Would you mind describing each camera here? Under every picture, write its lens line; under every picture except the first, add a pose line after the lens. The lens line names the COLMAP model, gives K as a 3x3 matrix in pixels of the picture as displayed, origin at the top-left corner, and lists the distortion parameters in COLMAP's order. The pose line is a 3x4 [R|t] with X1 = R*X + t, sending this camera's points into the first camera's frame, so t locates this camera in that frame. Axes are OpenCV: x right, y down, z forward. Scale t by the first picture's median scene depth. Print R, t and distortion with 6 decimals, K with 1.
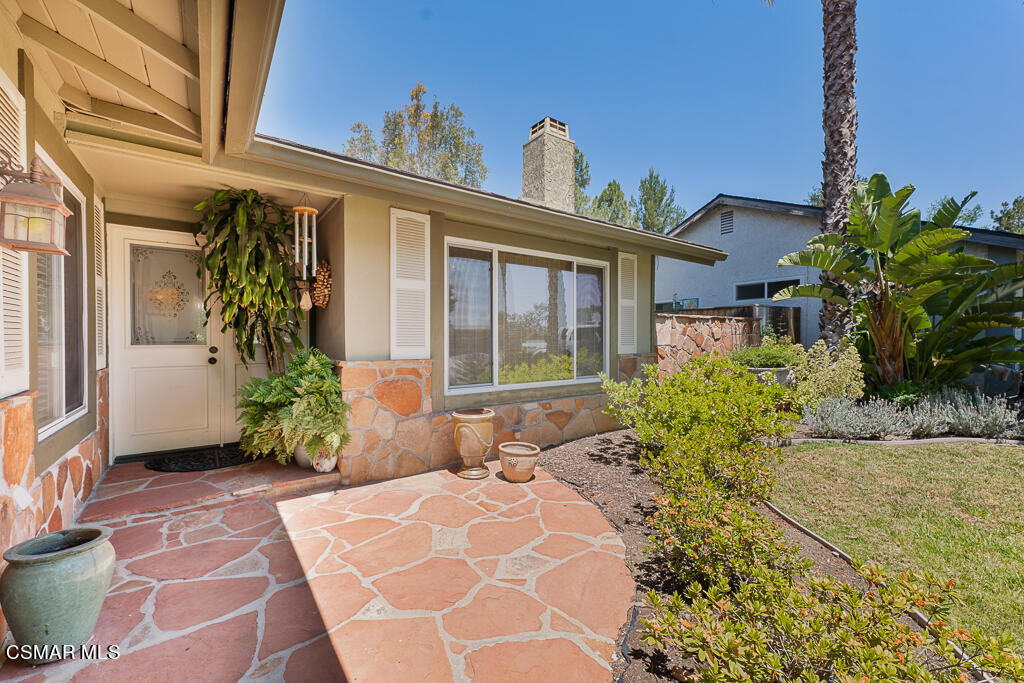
lens RADIAL K [[416.5, 0, 508.9], [0, 416.5, 341.8], [0, 0, 1]] dist [0.005622, -0.000096]
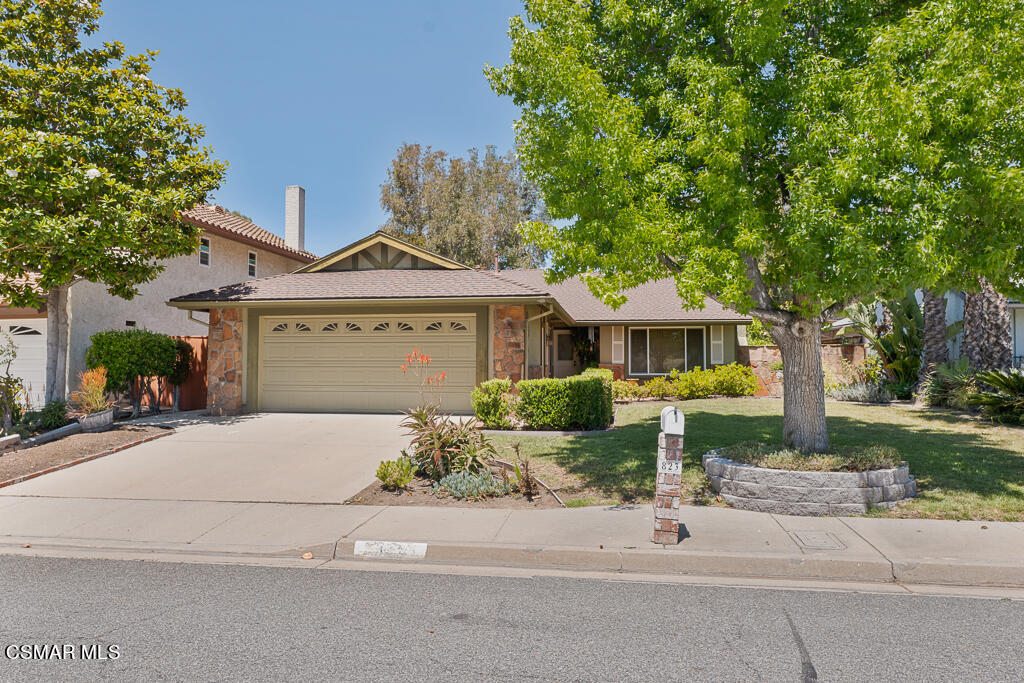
lens RADIAL K [[707.8, 0, 512.2], [0, 707.8, 342.0], [0, 0, 1]] dist [0.000205, 0.000006]
pose [[0.704624, -0.022502, -0.709224, 3.284709], [-0.003616, 0.999370, -0.035301, 0.069989], [0.709572, 0.027439, 0.704099, -3.736699]]
